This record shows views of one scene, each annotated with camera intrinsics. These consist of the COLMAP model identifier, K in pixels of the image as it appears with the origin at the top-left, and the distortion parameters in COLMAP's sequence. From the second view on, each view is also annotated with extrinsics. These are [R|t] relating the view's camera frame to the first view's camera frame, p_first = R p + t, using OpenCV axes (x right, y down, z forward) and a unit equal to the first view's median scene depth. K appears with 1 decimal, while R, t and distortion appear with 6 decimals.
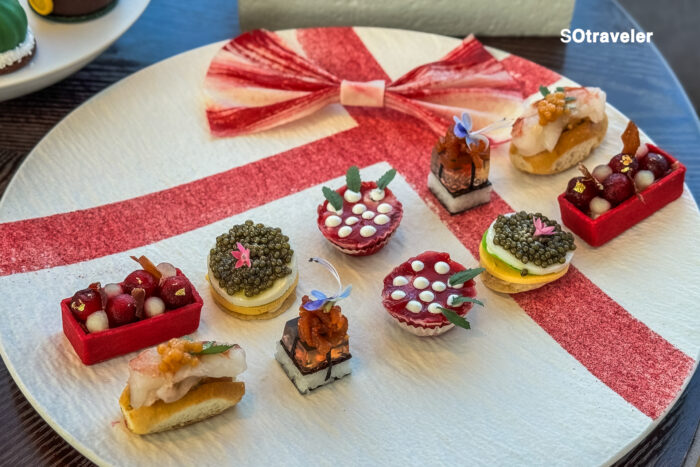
lens RADIAL K [[1103.7, 0, 289.3], [0, 1103.7, 233.8], [0, 0, 1]] dist [0.081399, -0.089680]
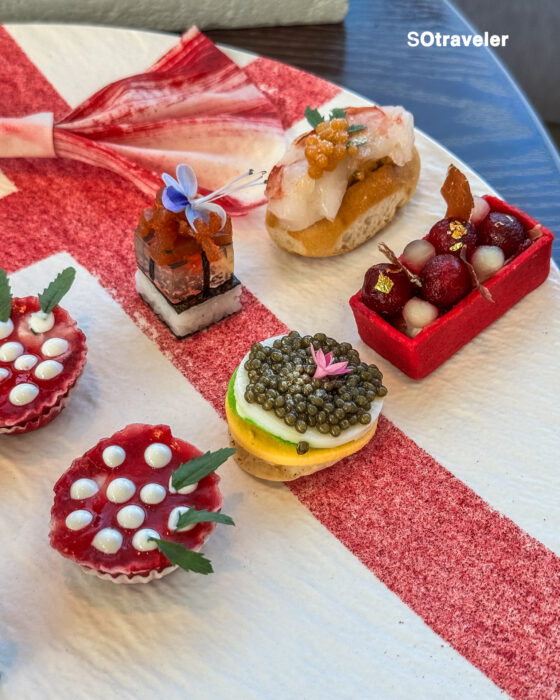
lens RADIAL K [[1227.4, 0, 280.0], [0, 1227.4, 350.0], [0, 0, 1]] dist [0.134660, -0.225542]
pose [[0.981596, -0.098295, 0.163729, 0.096150], [0.086260, 0.993130, 0.079075, -0.061125], [-0.170377, -0.063497, 0.983331, 0.361837]]
